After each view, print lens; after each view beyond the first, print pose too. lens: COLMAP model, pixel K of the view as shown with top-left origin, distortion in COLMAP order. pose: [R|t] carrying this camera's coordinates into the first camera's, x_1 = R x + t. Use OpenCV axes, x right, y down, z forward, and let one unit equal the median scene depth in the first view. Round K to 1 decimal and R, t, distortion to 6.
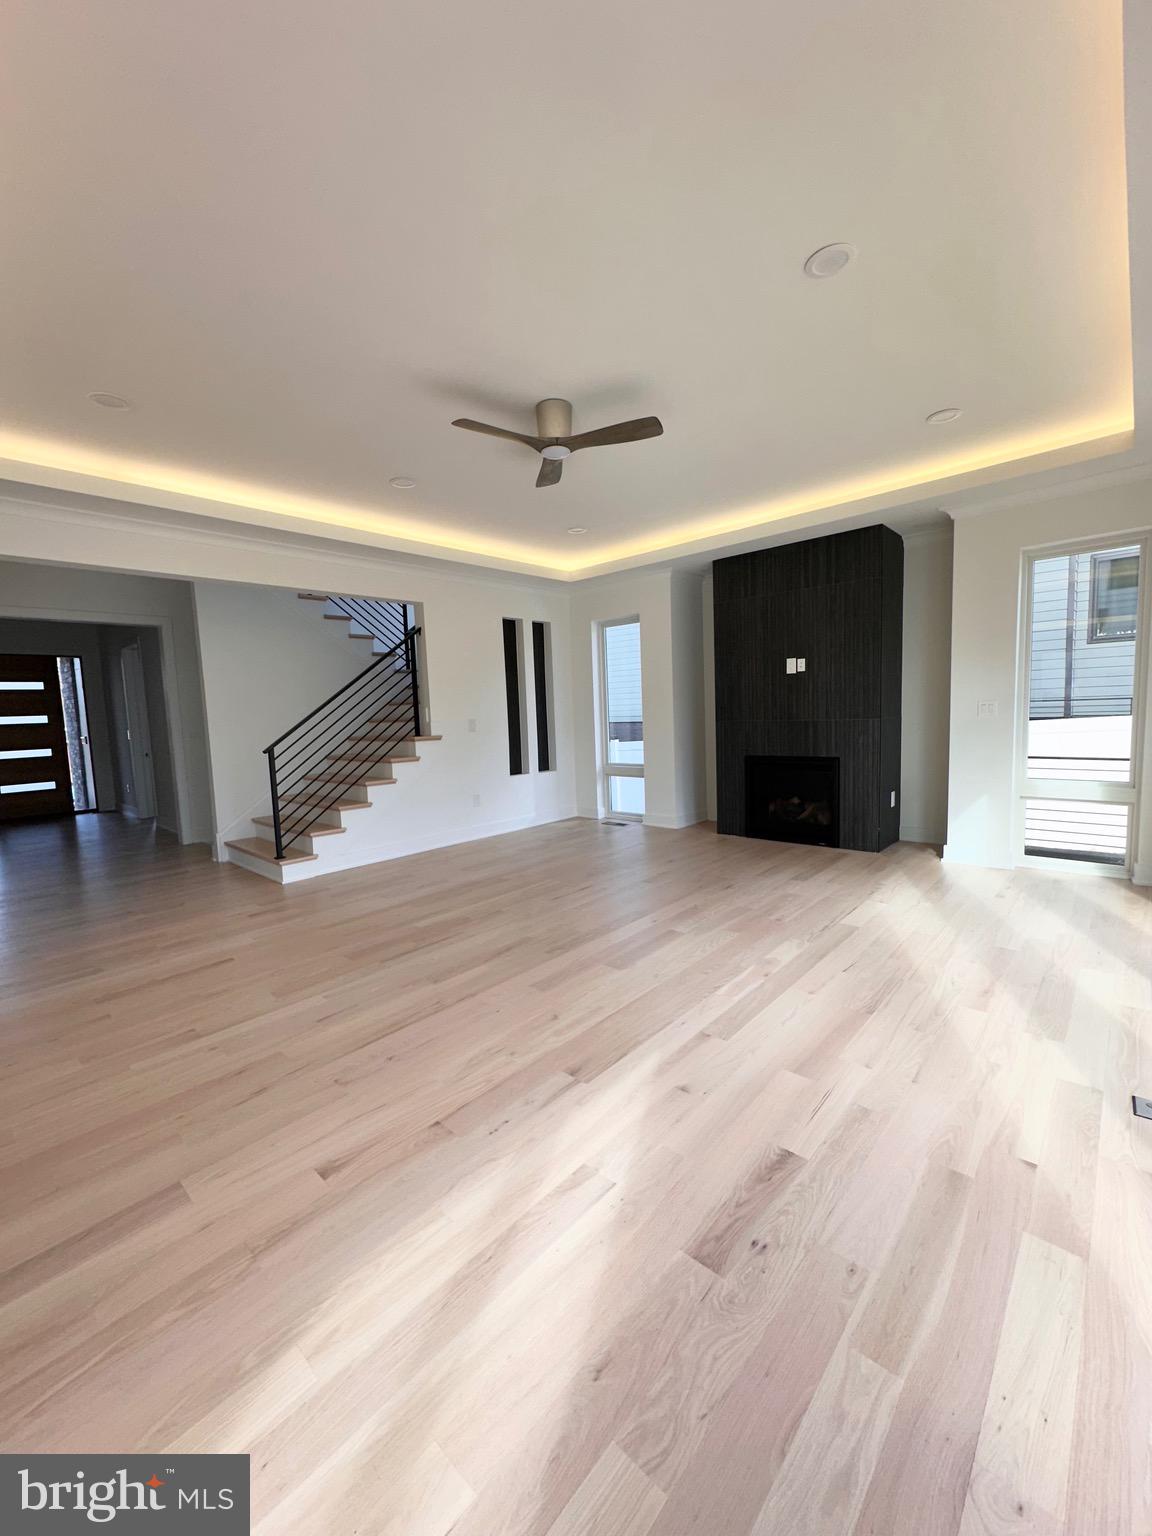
lens RADIAL K [[613.3, 0, 573.3], [0, 613.3, 766.5], [0, 0, 1]] dist [-0.004128, 0.000983]
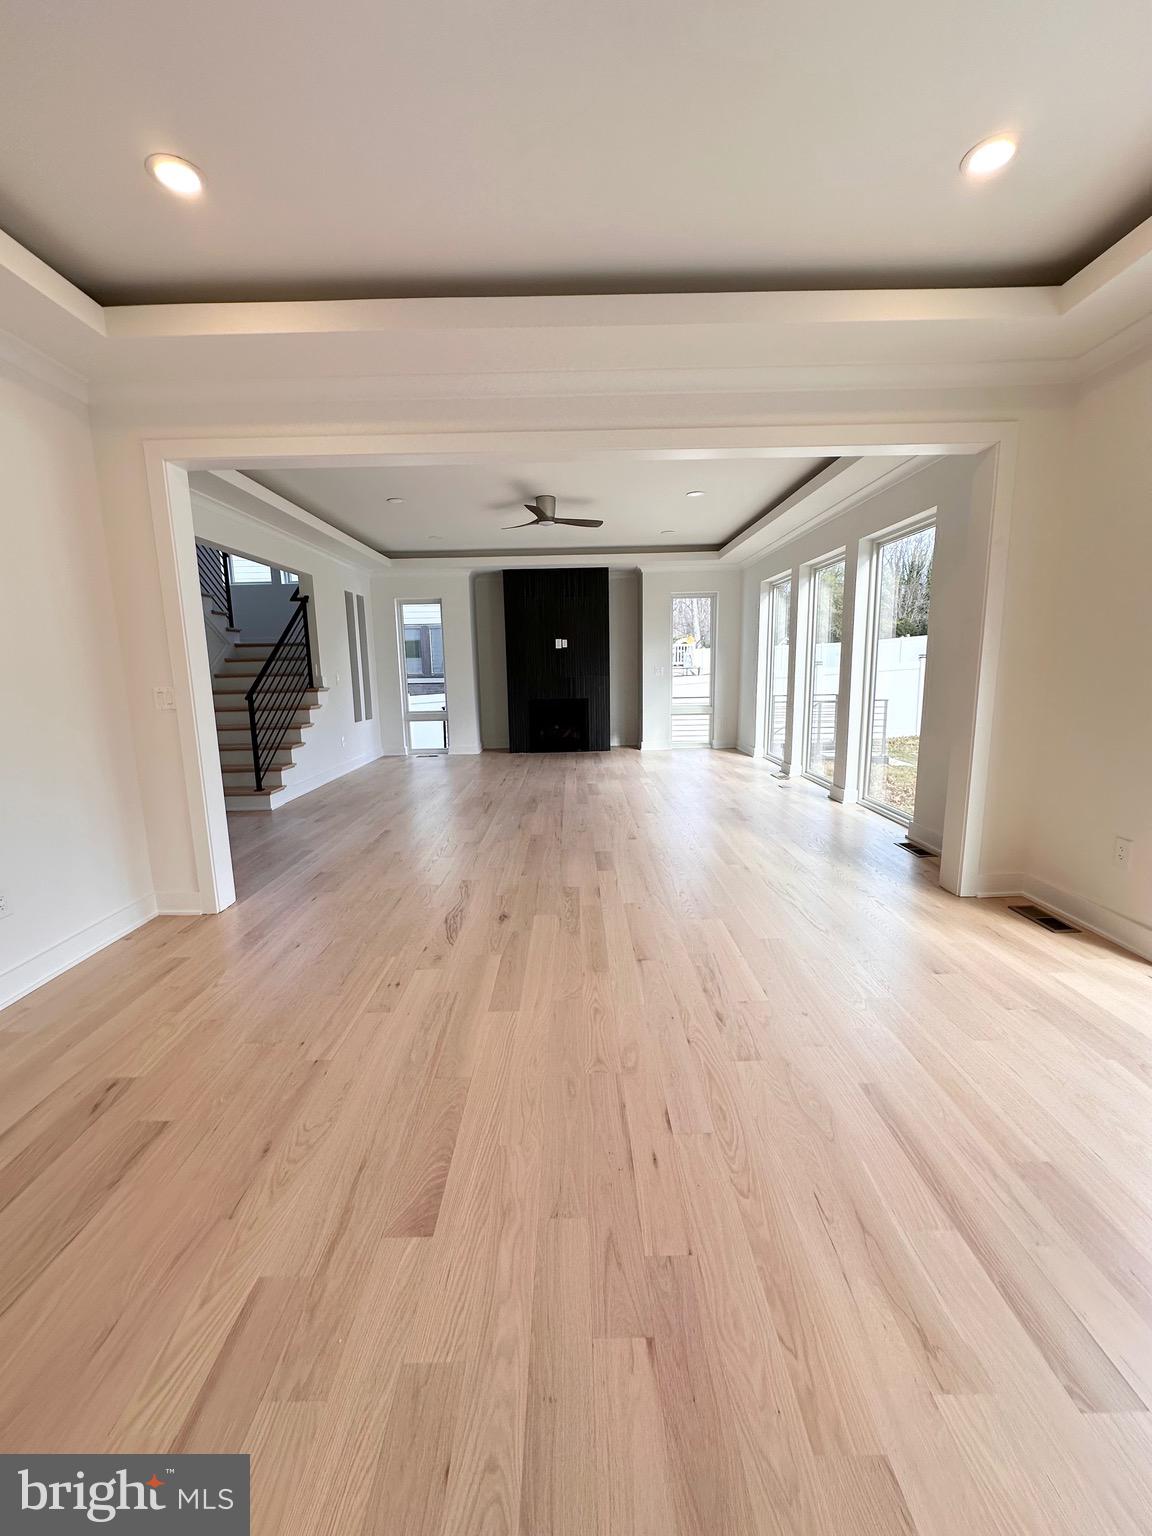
lens RADIAL K [[613.3, 0, 573.8], [0, 613.3, 767.3], [0, 0, 1]] dist [-0.004128, 0.000983]
pose [[0.735042, -0.090403, 0.671968, -0.759708], [0.056871, 0.995799, 0.071759, 0.050842], [-0.675632, -0.014531, 0.737096, -0.247607]]
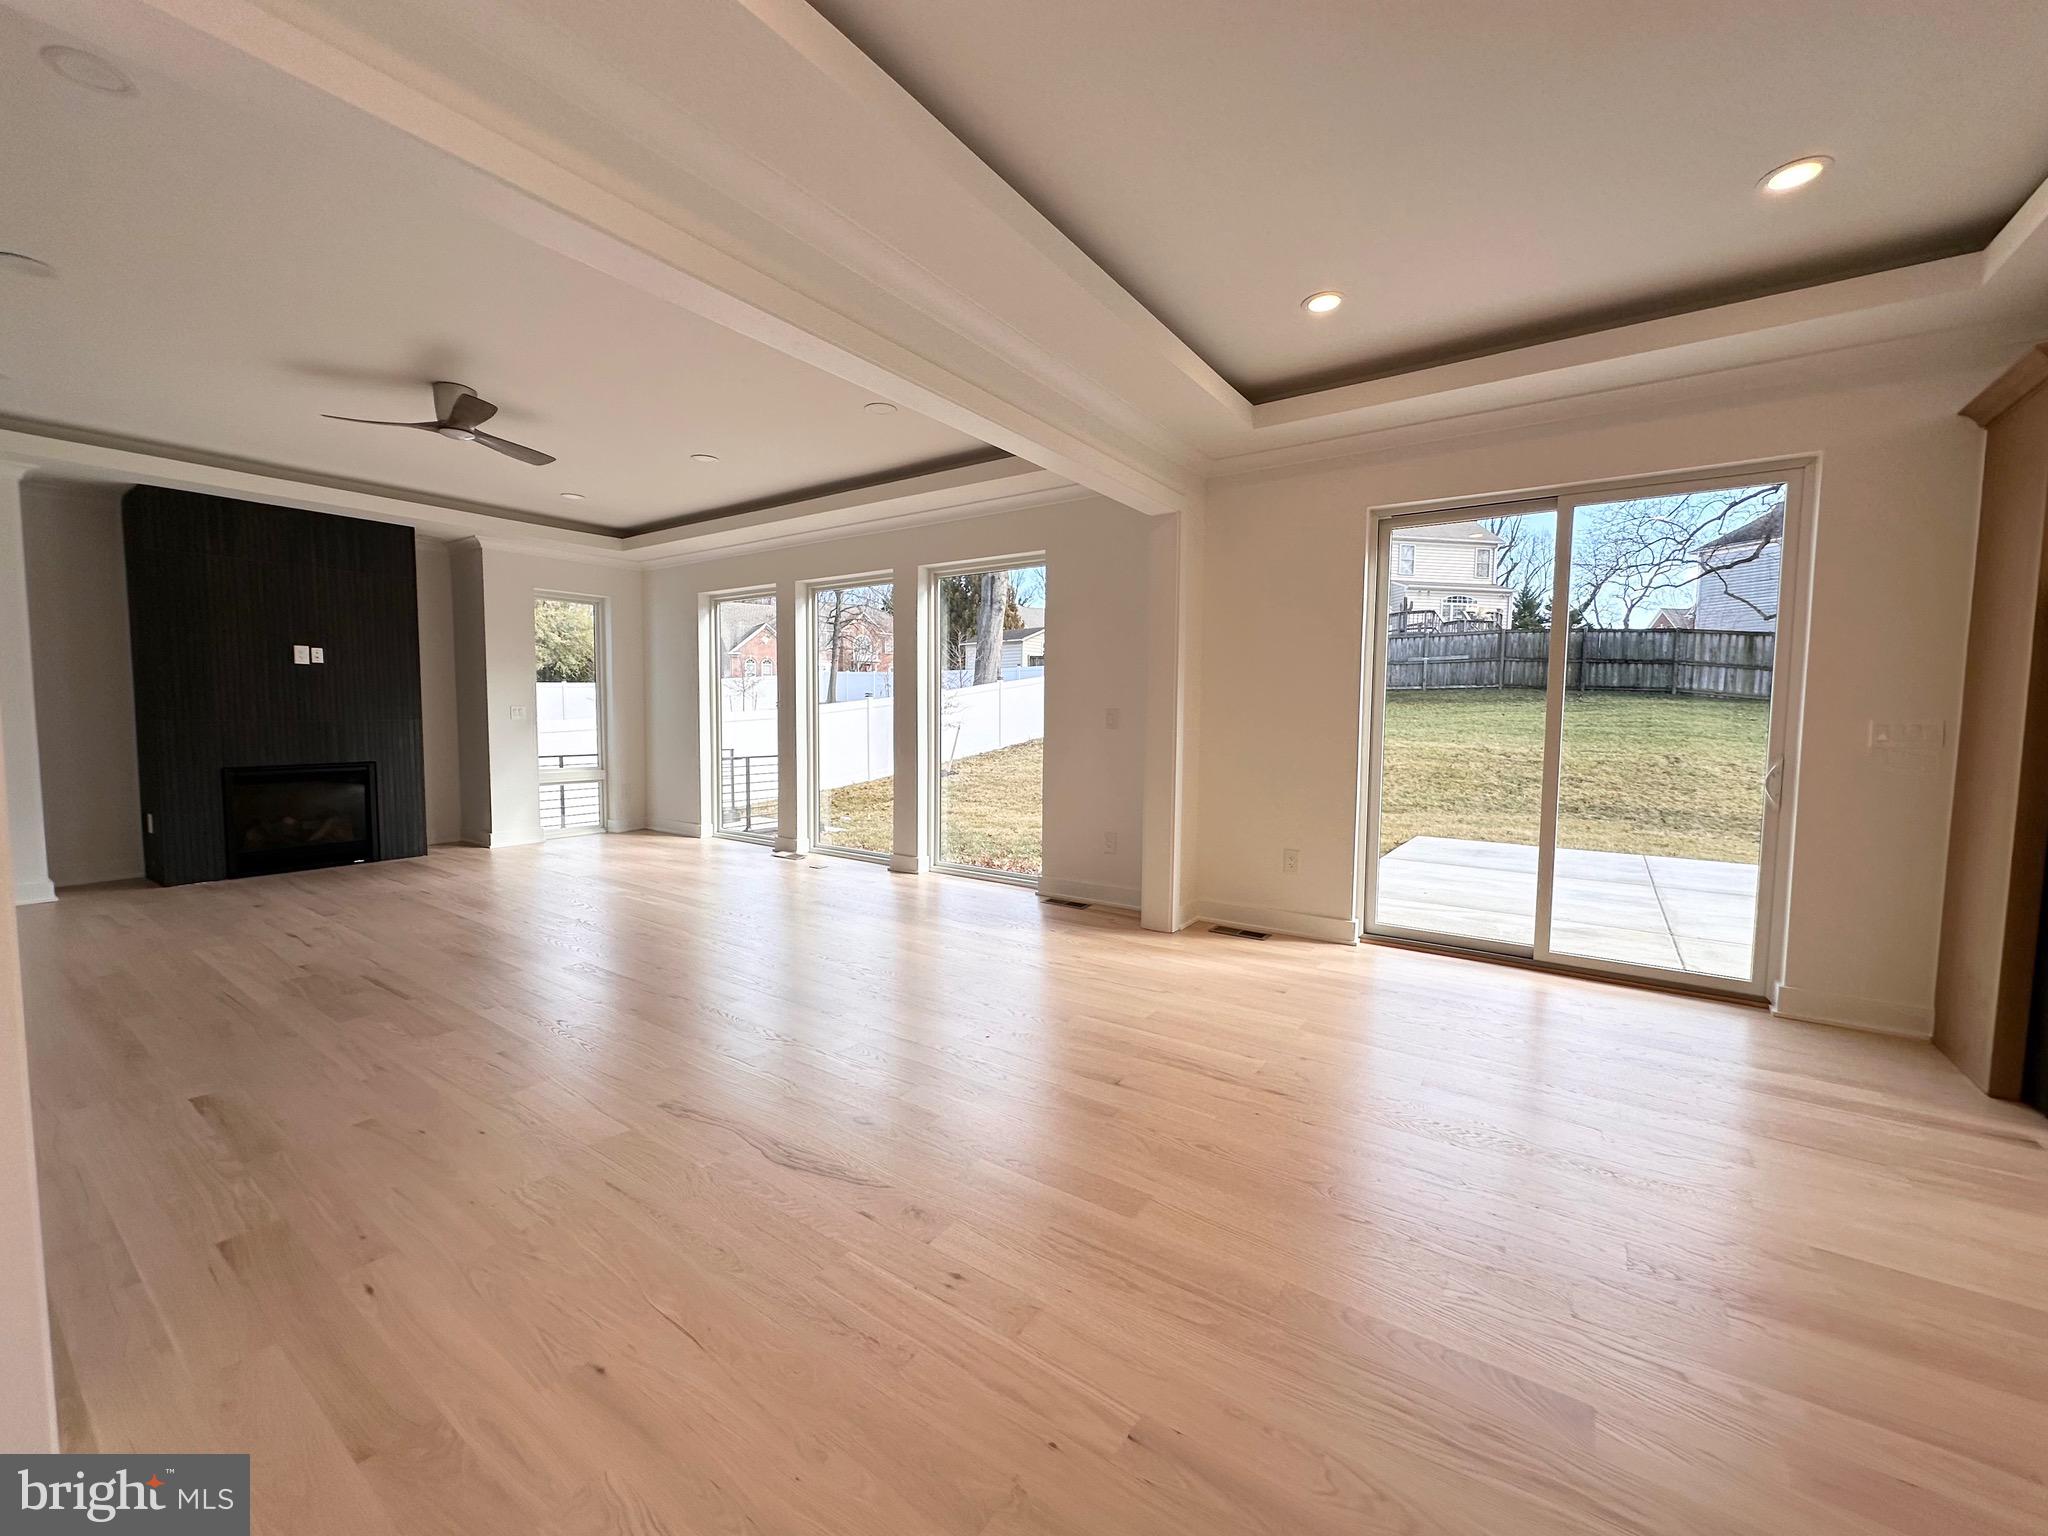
lens RADIAL K [[817.7, 0, 1026.7], [0, 817.7, 764.5], [0, 0, 1]] dist [-0.004128, 0.000983]
pose [[-0.131259, -0.029438, 0.990911, -0.884323], [0.089091, 0.995164, 0.041366, 0.025667], [-0.987337, 0.093711, -0.128001, 0.189585]]
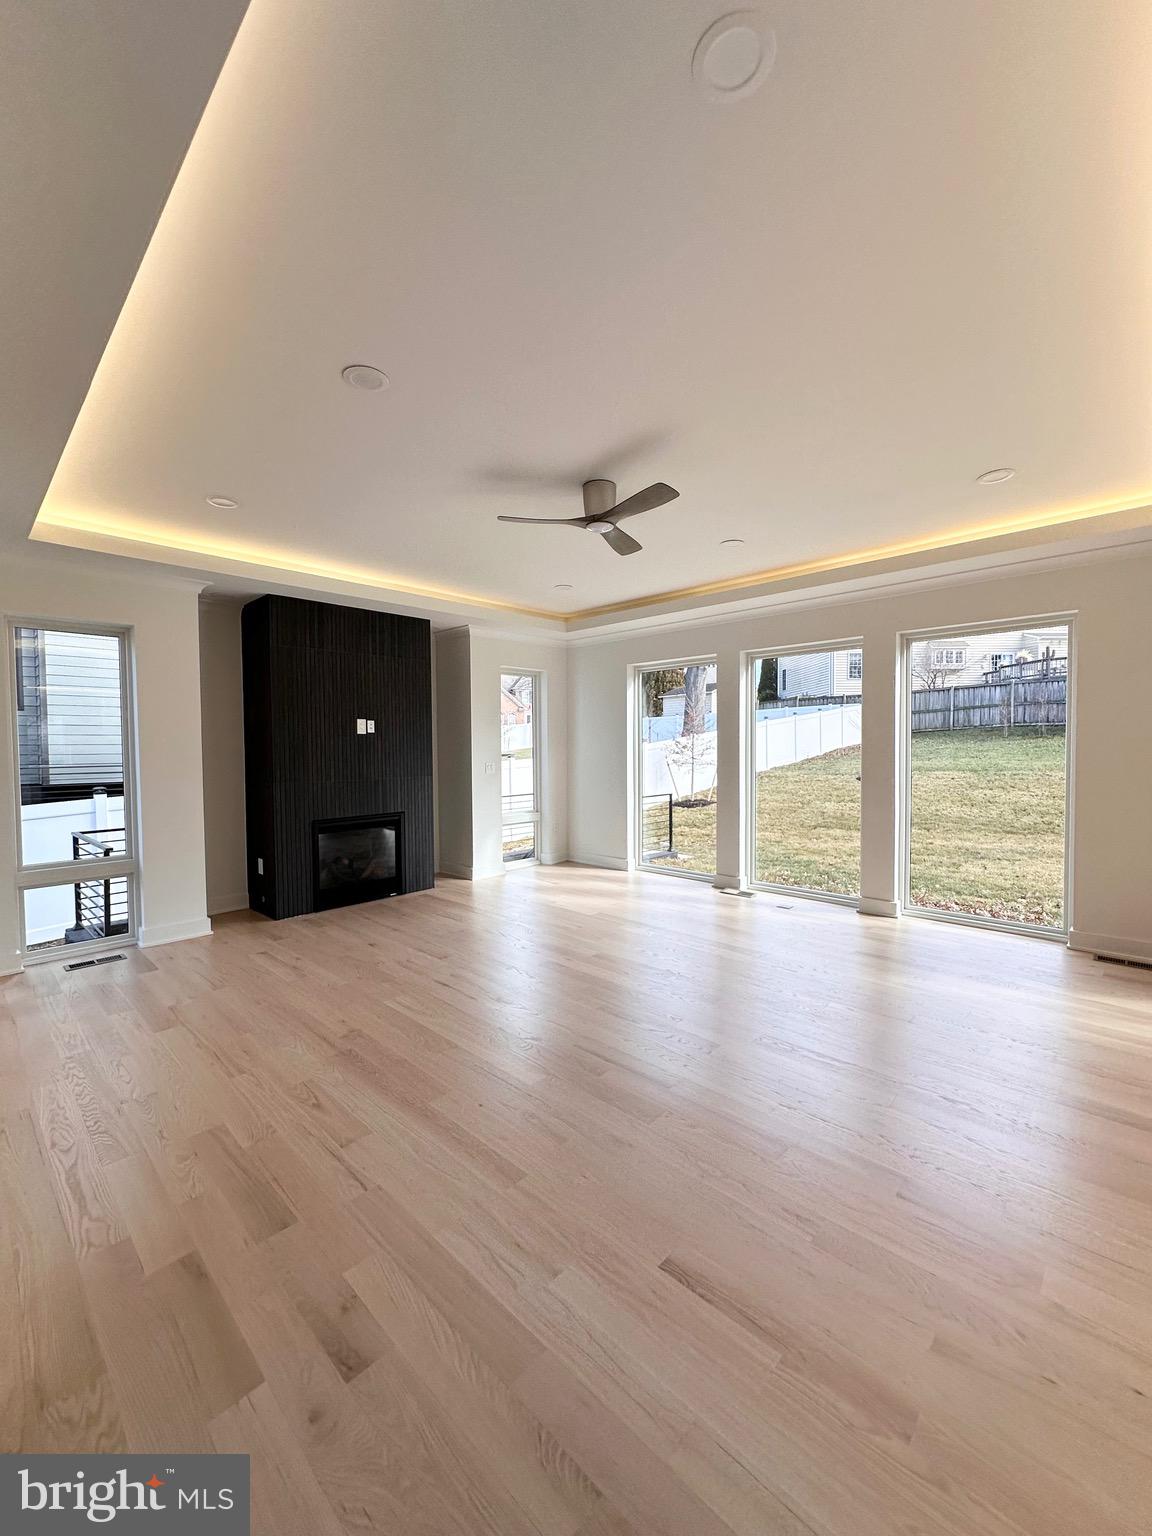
lens RADIAL K [[613.3, 0, 577.8], [0, 613.3, 767.1], [0, 0, 1]] dist [-0.004128, 0.000983]
pose [[0.017688, 0.000576, 0.999843, -0.663878], [0.101752, 0.994807, -0.002373, -0.059520], [-0.994653, 0.101778, 0.017537, 0.642086]]
